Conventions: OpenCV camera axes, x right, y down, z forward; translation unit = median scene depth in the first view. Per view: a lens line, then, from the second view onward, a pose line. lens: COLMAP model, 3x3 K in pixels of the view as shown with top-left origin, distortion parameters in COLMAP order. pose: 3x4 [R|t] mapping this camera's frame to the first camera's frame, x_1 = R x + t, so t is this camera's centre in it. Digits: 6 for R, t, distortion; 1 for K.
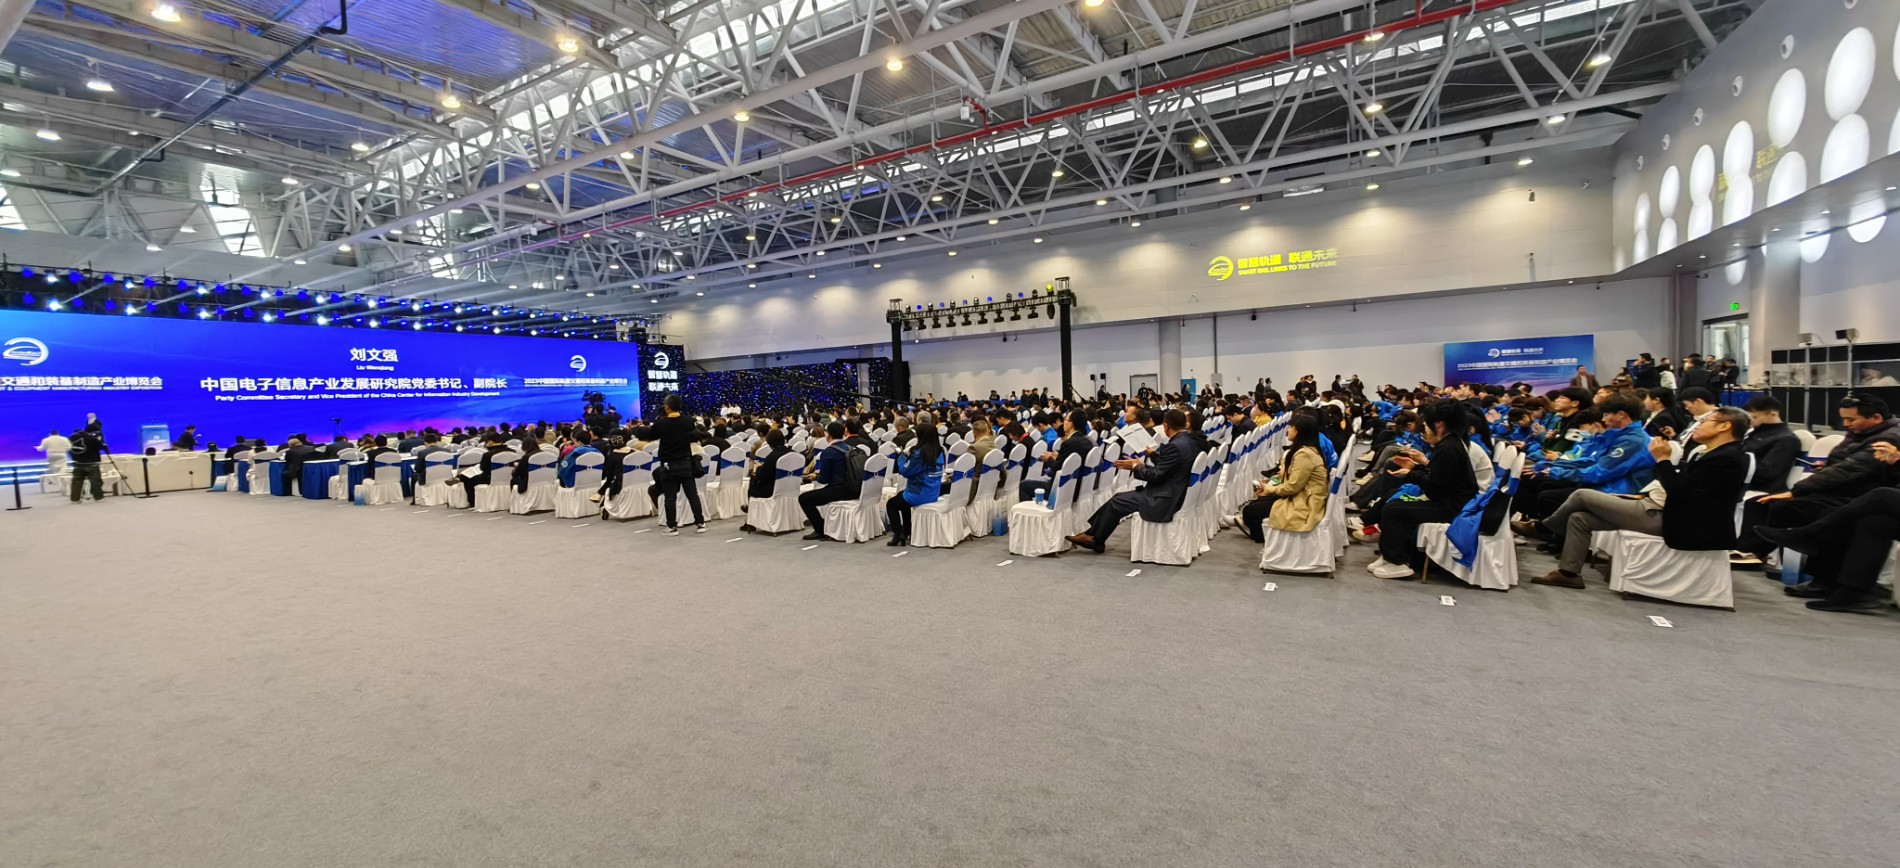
lens RADIAL K [[705.3, 0, 950.0], [0, 705.3, 434.0], [0, 0, 1]] dist [-0.000155, 0.000092]
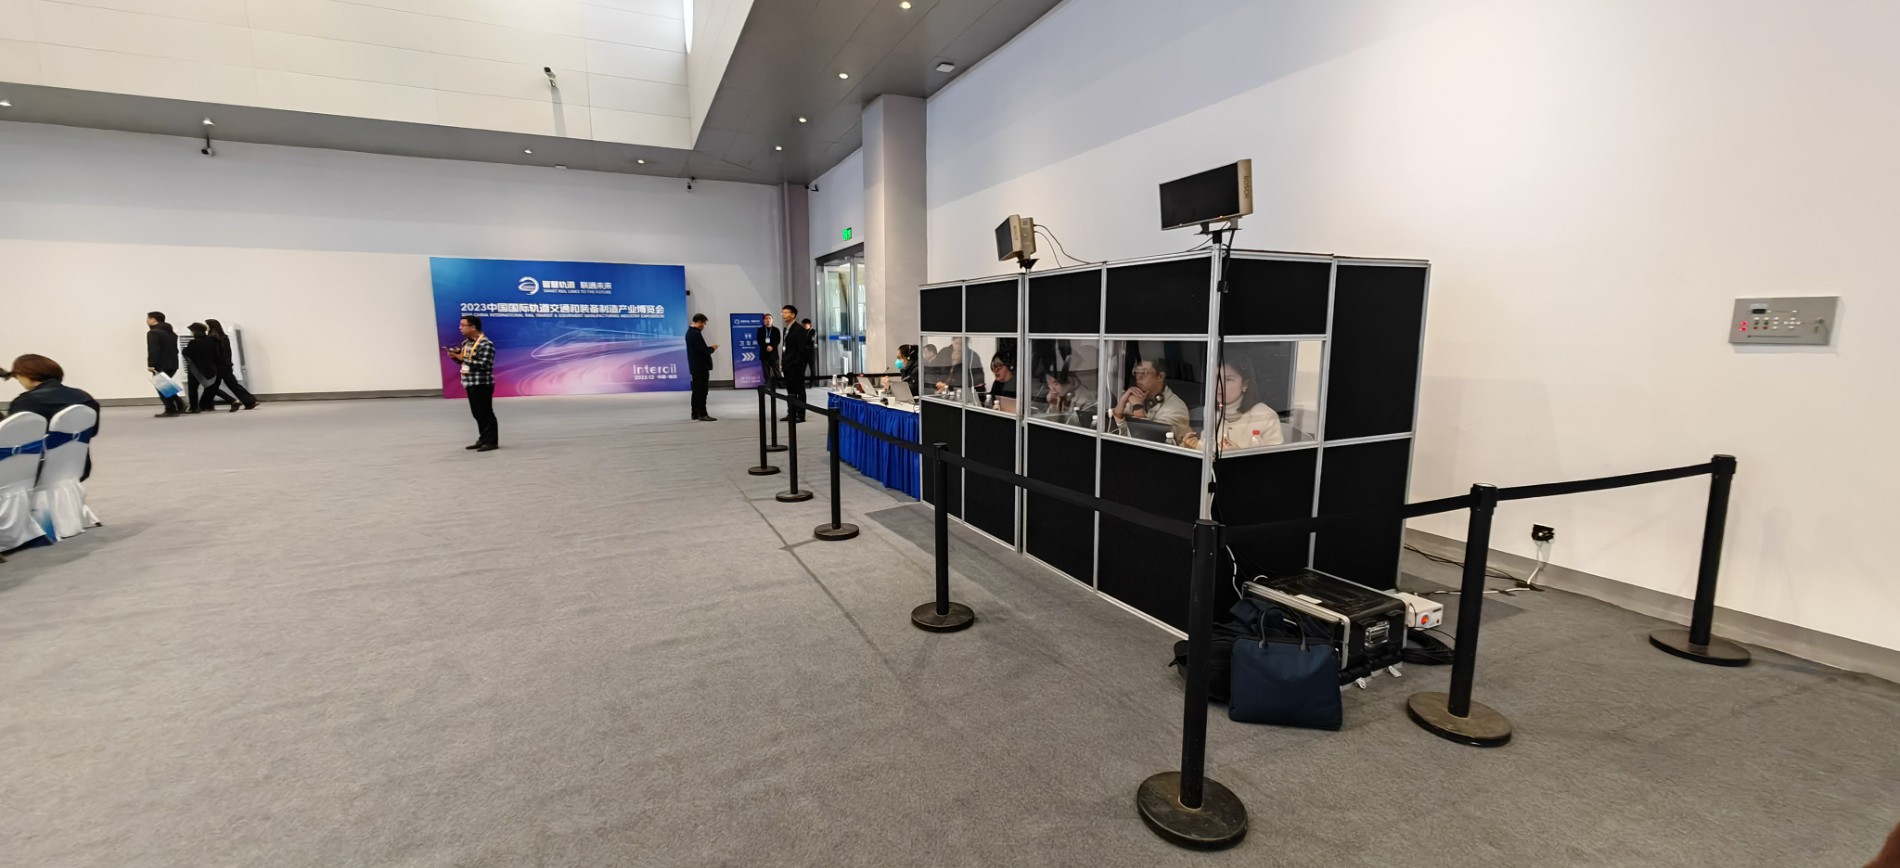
lens RADIAL K [[705.3, 0, 950.0], [0, 705.3, 434.0], [0, 0, 1]] dist [-0.000155, 0.000092]
pose [[0.565256, -0.076580, 0.821353, 0.593571], [0.015821, 0.996505, 0.082023, -0.051936], [-0.824764, -0.033369, 0.564492, 0.528561]]
